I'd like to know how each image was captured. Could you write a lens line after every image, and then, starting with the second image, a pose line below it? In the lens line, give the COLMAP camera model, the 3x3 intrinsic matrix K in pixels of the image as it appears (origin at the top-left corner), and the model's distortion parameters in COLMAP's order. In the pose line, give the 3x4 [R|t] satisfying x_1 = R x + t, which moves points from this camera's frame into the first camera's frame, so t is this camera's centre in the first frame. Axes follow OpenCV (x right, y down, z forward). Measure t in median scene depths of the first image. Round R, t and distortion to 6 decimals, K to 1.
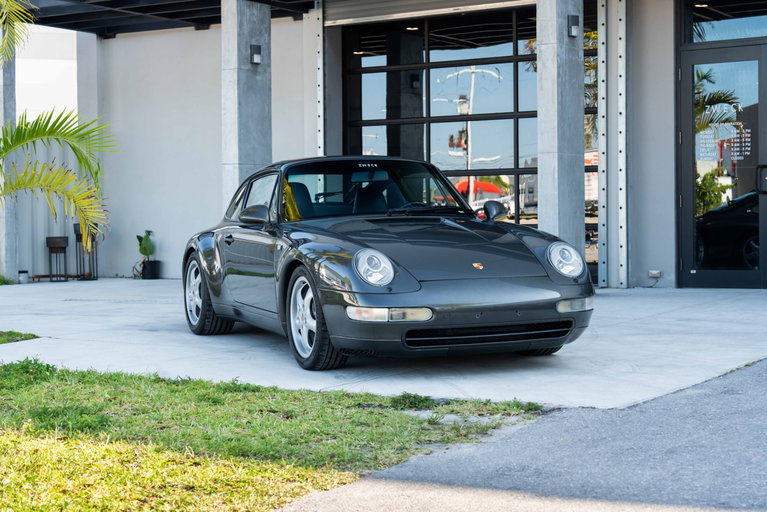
lens RADIAL K [[1399.0, 0, 383.5], [0, 1399.0, 256.0], [0, 0, 1]] dist [0.008960, 0.163713]
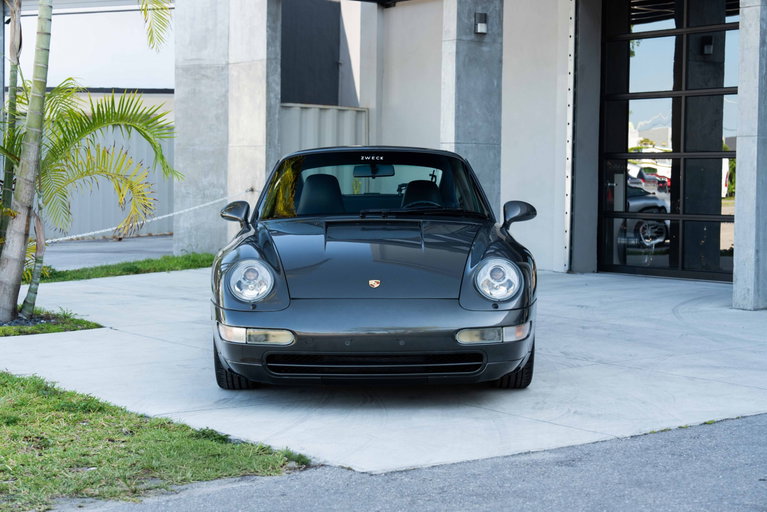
lens RADIAL K [[1448.0, 0, 383.5], [0, 1448.0, 256.0], [0, 0, 1]] dist [0.017901, -0.003297]
pose [[0.928708, 0.038564, -0.368801, 0.236280], [-0.029174, 0.999093, 0.031003, -0.022014], [0.369662, -0.018033, 0.928991, 0.103687]]
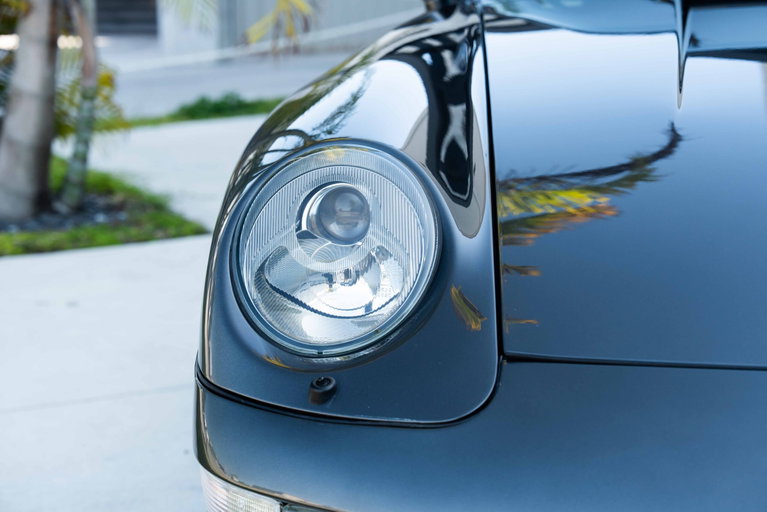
lens RADIAL K [[1472.6, 0, 383.5], [0, 1472.6, 256.0], [0, 0, 1]] dist [0.025141, 0.073482]
pose [[0.819206, 0.107588, -0.563318, 0.066137], [-0.015769, 0.986100, 0.165403, -0.014098], [0.573283, -0.126616, 0.809515, 0.483925]]
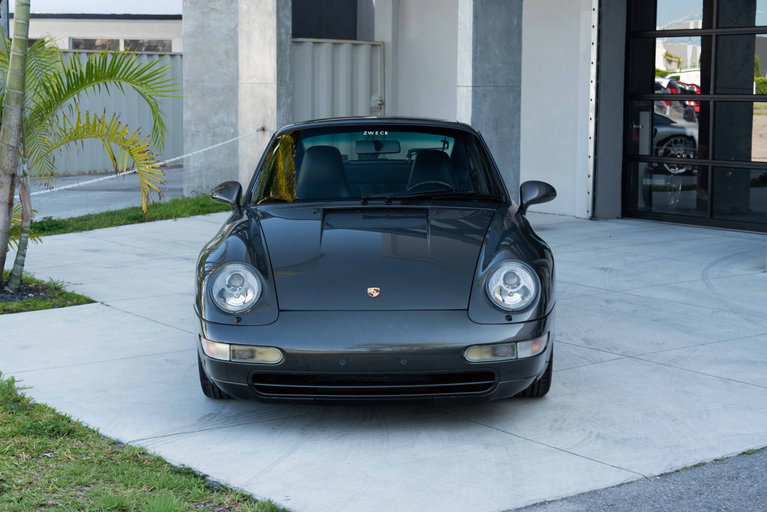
lens RADIAL K [[1422.1, 0, 383.5], [0, 1422.1, 256.0], [0, 0, 1]] dist [0.018457, -0.022103]
pose [[0.922112, 0.060895, -0.382101, 0.218413], [-0.024860, 0.994822, 0.098549, -0.052721], [0.386124, -0.081375, 0.918851, 0.168762]]
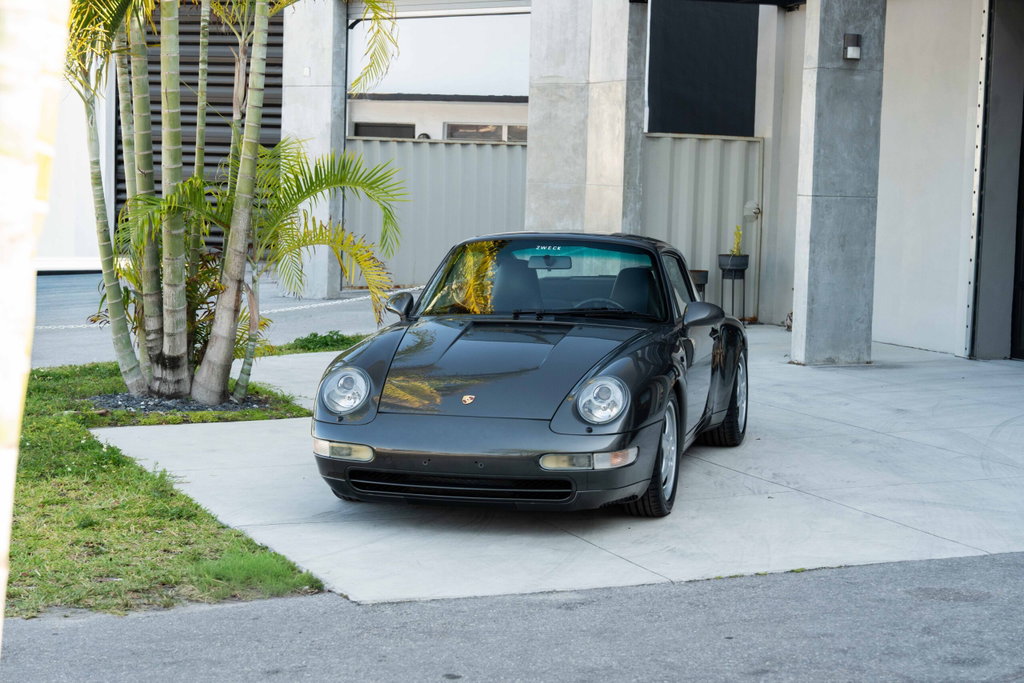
lens RADIAL K [[1966.1, 0, 512.0], [0, 1966.1, 341.5], [0, 0, 1]] dist [0.025141, 0.073482]
pose [[0.806130, 0.080597, -0.586224, 0.441368], [-0.047256, 0.996285, 0.071991, -0.063872], [0.589848, -0.030331, 0.806944, 0.061434]]
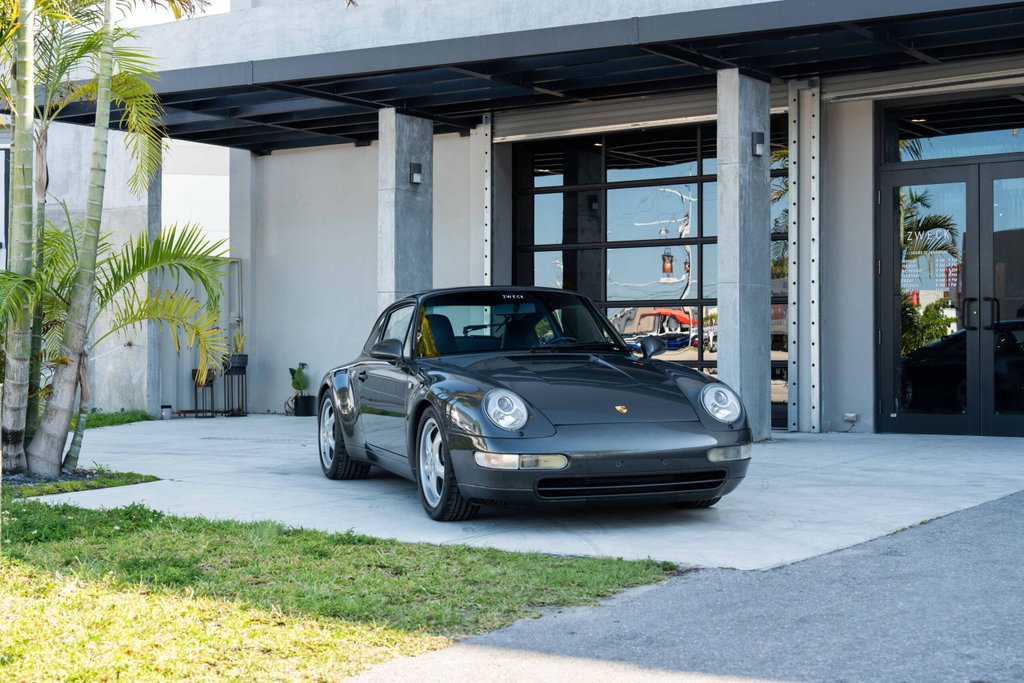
lens RADIAL K [[1534.3, 0, 512.0], [0, 1534.3, 341.5], [0, 0, 1]] dist [0.012830, 0.033538]
pose [[0.998682, 0.009160, -0.050492, 0.027424], [-0.010768, 0.999440, -0.031672, -0.002579], [0.050173, 0.032174, 0.998222, -0.000629]]
